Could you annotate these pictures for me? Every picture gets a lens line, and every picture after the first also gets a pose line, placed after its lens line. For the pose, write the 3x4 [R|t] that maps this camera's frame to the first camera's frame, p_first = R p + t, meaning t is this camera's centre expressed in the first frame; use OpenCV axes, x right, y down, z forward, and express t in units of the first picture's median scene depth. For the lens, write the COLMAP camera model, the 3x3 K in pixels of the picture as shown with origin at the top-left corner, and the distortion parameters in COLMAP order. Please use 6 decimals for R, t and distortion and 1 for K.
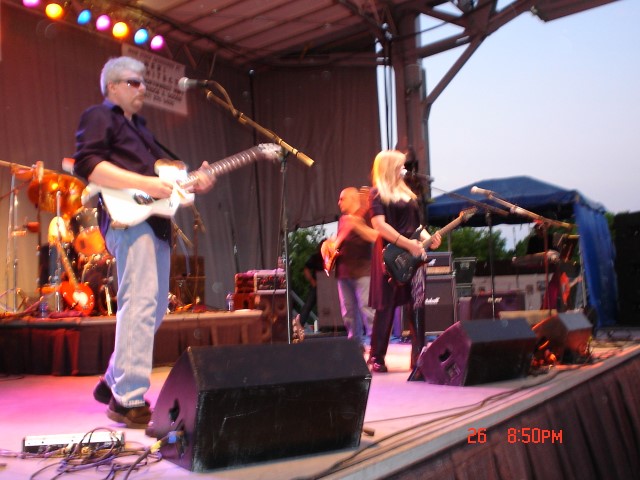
lens RADIAL K [[744.1, 0, 320.0], [0, 744.1, 240.0], [0, 0, 1]] dist [-0.108465, 0.054212]
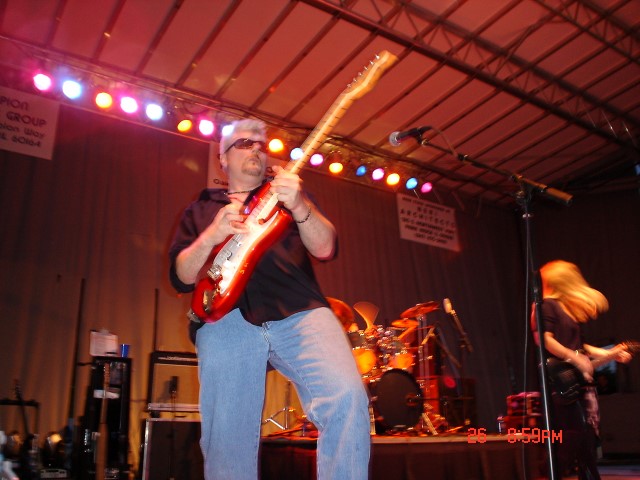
lens RADIAL K [[612.6, 0, 320.0], [0, 612.6, 240.0], [0, 0, 1]] dist [-0.116259, 0.089399]
pose [[0.909682, -0.094733, -0.404357, 0.001620], [0.004698, 0.975922, -0.218071, 0.017231], [0.415279, 0.196476, 0.888223, 0.152073]]
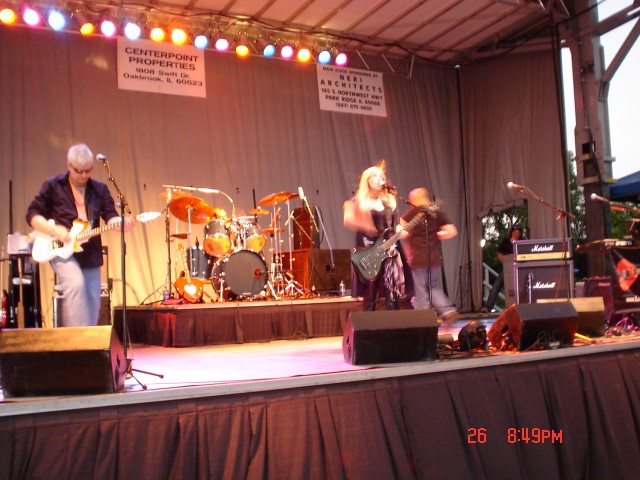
lens RADIAL K [[744.1, 0, 320.0], [0, 744.1, 240.0], [0, 0, 1]] dist [-0.108465, 0.054212]
pose [[0.885155, -0.034305, -0.464029, 0.363941], [0.049935, 0.998522, 0.021435, -0.020201], [0.462608, -0.042144, 0.885561, -0.059027]]
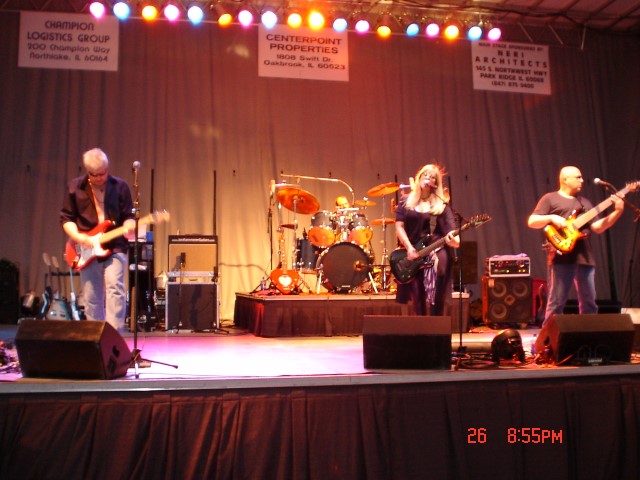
lens RADIAL K [[796.9, 0, 320.0], [0, 796.9, 240.0], [0, 0, 1]] dist [-0.110772, 0.054057]
pose [[0.703670, -0.000543, -0.710526, 0.546614], [0.040363, 0.998415, 0.039210, -0.036904], [0.709379, -0.056270, 0.702577, 0.007489]]
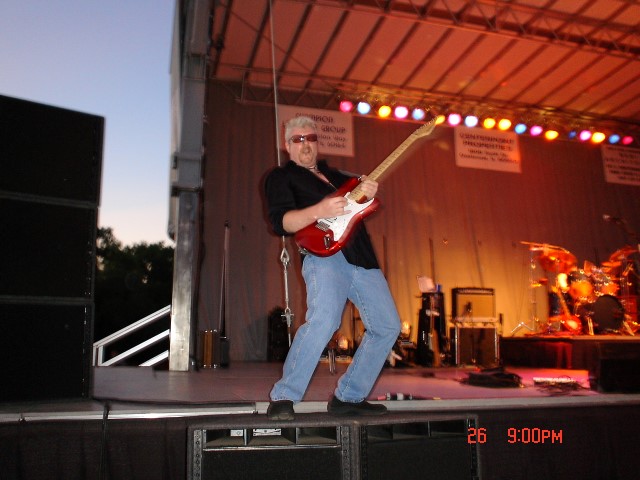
lens RADIAL K [[626.0, 0, 320.0], [0, 626.0, 240.0], [0, 0, 1]] dist [-0.090090, 0.021906]
pose [[0.741713, -0.061709, -0.667873, 0.142881], [0.021706, 0.997446, -0.068053, -0.021607], [0.670366, 0.035979, 0.741157, -0.315123]]
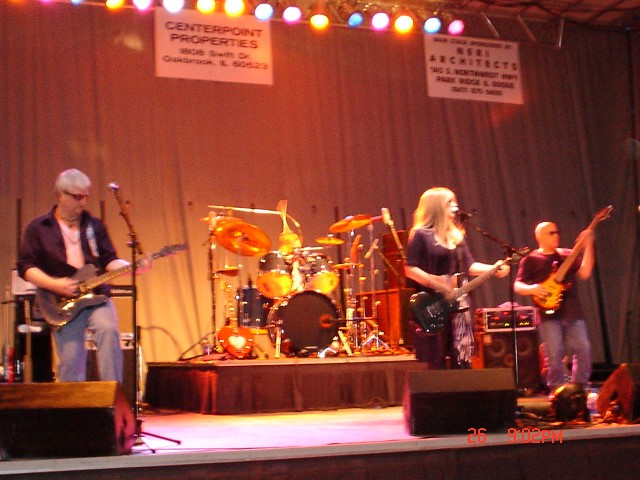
lens RADIAL K [[1110.7, 0, 320.0], [0, 1110.7, 240.0], [0, 0, 1]] dist [-0.120936, 0.005809]
pose [[0.811731, -0.047618, -0.582086, 0.495499], [0.050734, 0.998652, -0.010946, -0.030141], [0.581823, -0.020646, 0.813053, -0.152936]]
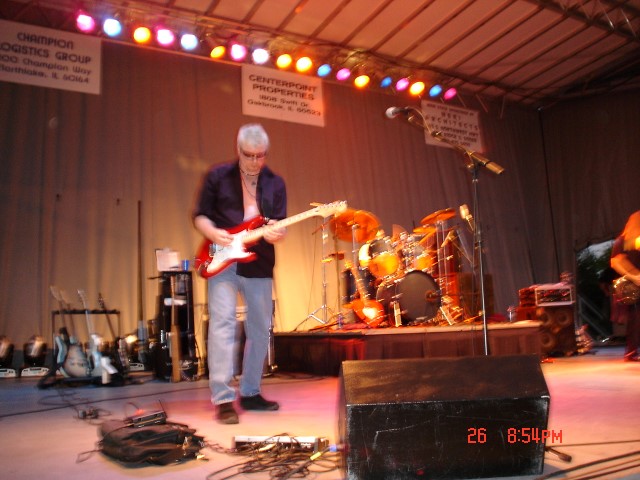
lens RADIAL K [[612.6, 0, 320.0], [0, 612.6, 240.0], [0, 0, 1]] dist [-0.116259, 0.089399]
pose [[0.880221, -0.060147, -0.470736, 0.053418], [0.041952, 0.997914, -0.049059, 0.004963], [0.472705, 0.023435, 0.880909, 0.064448]]
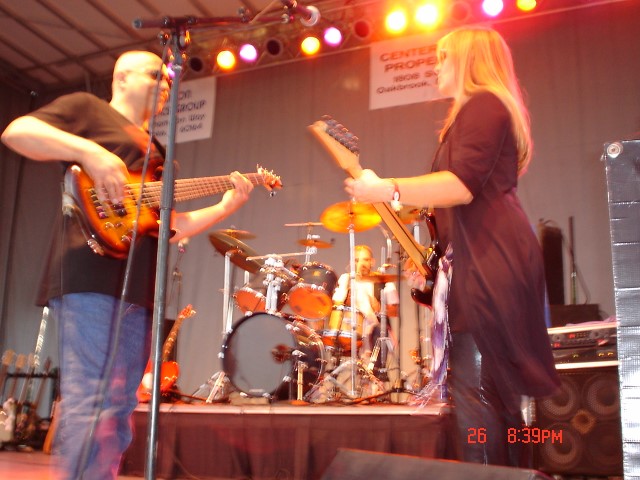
lens RADIAL K [[744.1, 0, 320.0], [0, 744.1, 240.0], [0, 0, 1]] dist [-0.108465, 0.054212]
pose [[0.137087, -0.177998, -0.974435, 0.370483], [0.075428, 0.982742, -0.168904, 0.056005], [0.987683, -0.050345, 0.148147, 0.757619]]
